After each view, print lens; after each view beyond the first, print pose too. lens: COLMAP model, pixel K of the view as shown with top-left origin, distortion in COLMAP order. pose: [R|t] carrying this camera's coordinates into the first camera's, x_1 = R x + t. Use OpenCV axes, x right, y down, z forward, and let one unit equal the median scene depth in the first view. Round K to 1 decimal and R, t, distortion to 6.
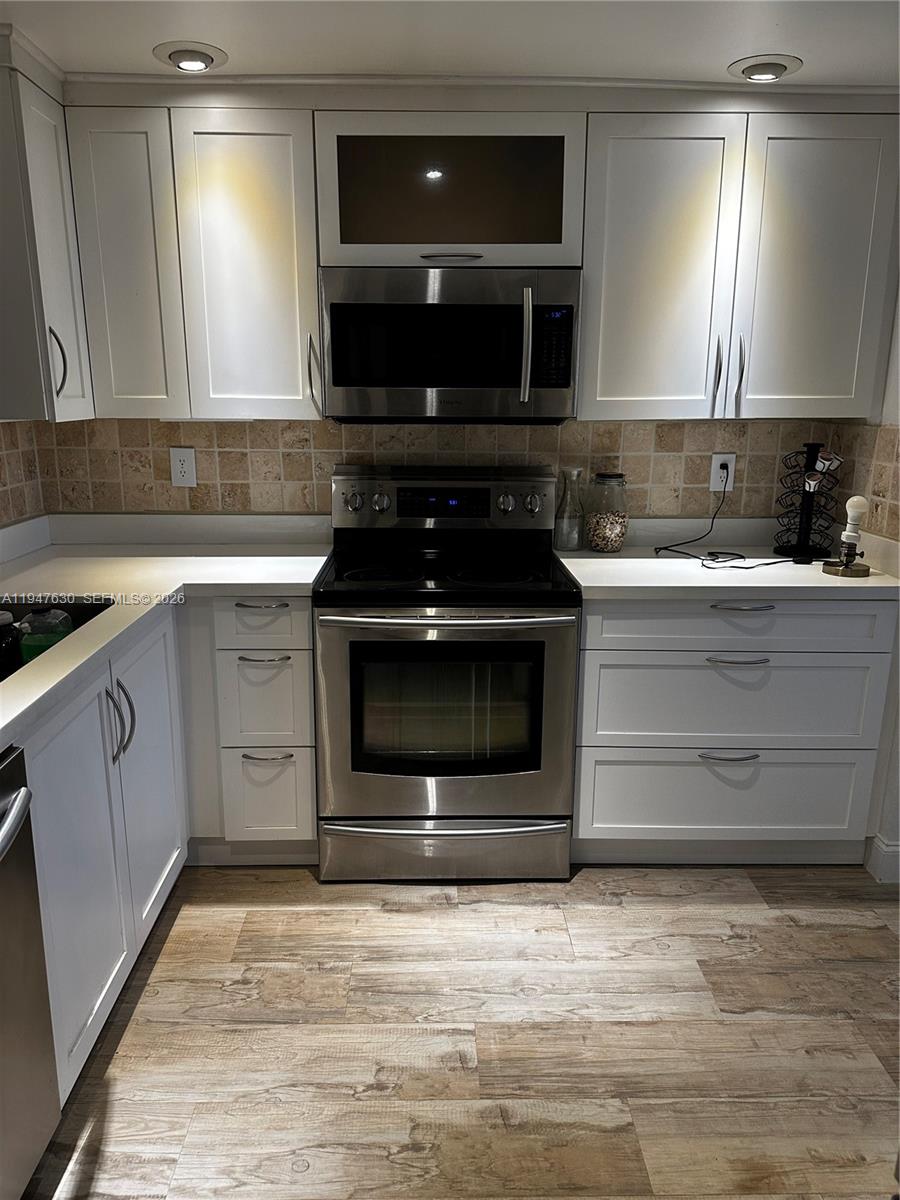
lens RADIAL K [[854.4, 0, 445.0], [0, 854.4, 602.3], [0, 0, 1]] dist [0.045327, -0.041219]
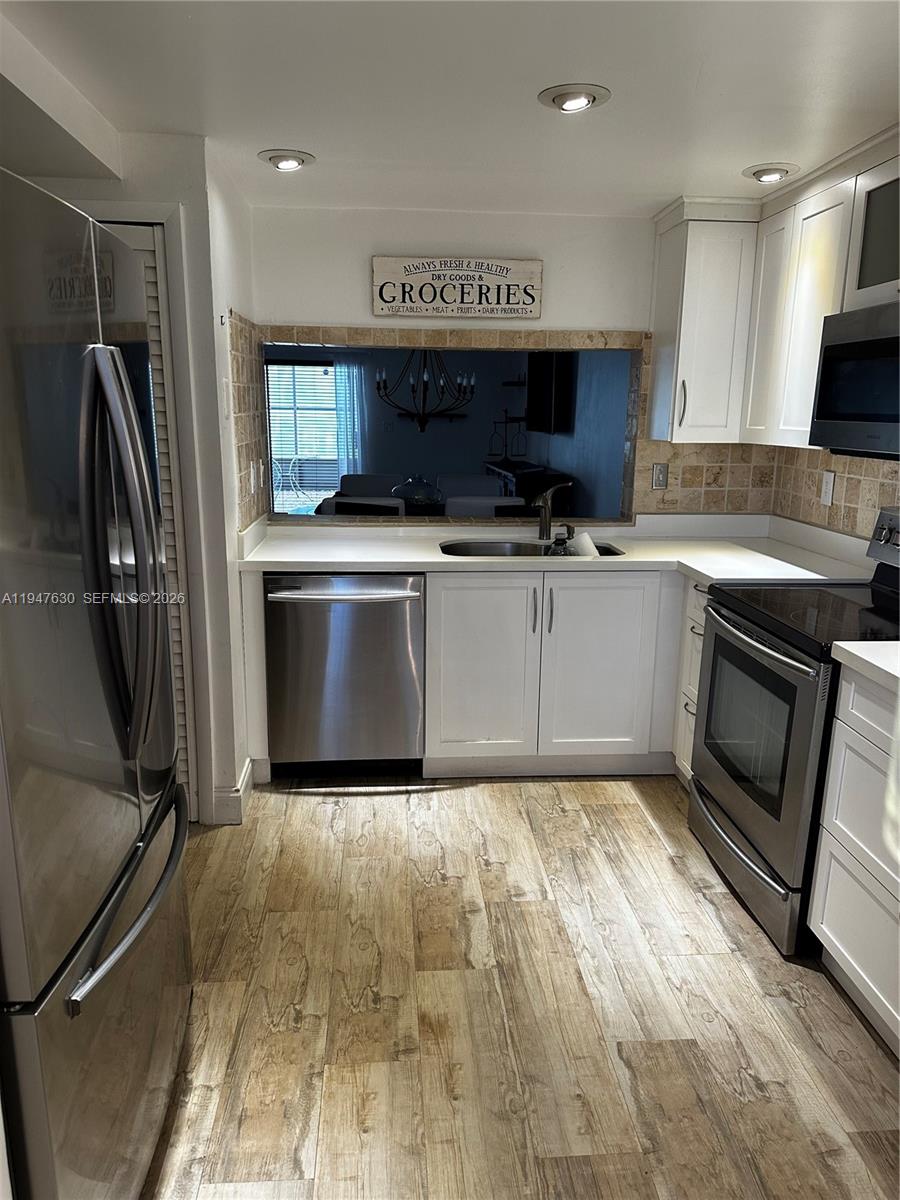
lens RADIAL K [[854.4, 0, 448.8], [0, 854.4, 601.6], [0, 0, 1]] dist [0.045327, -0.041219]
pose [[0.045445, 0.217353, -0.975035, 1.172058], [-0.262179, 0.944423, 0.198309, -0.151258], [0.963949, 0.246621, 0.099905, 0.590103]]
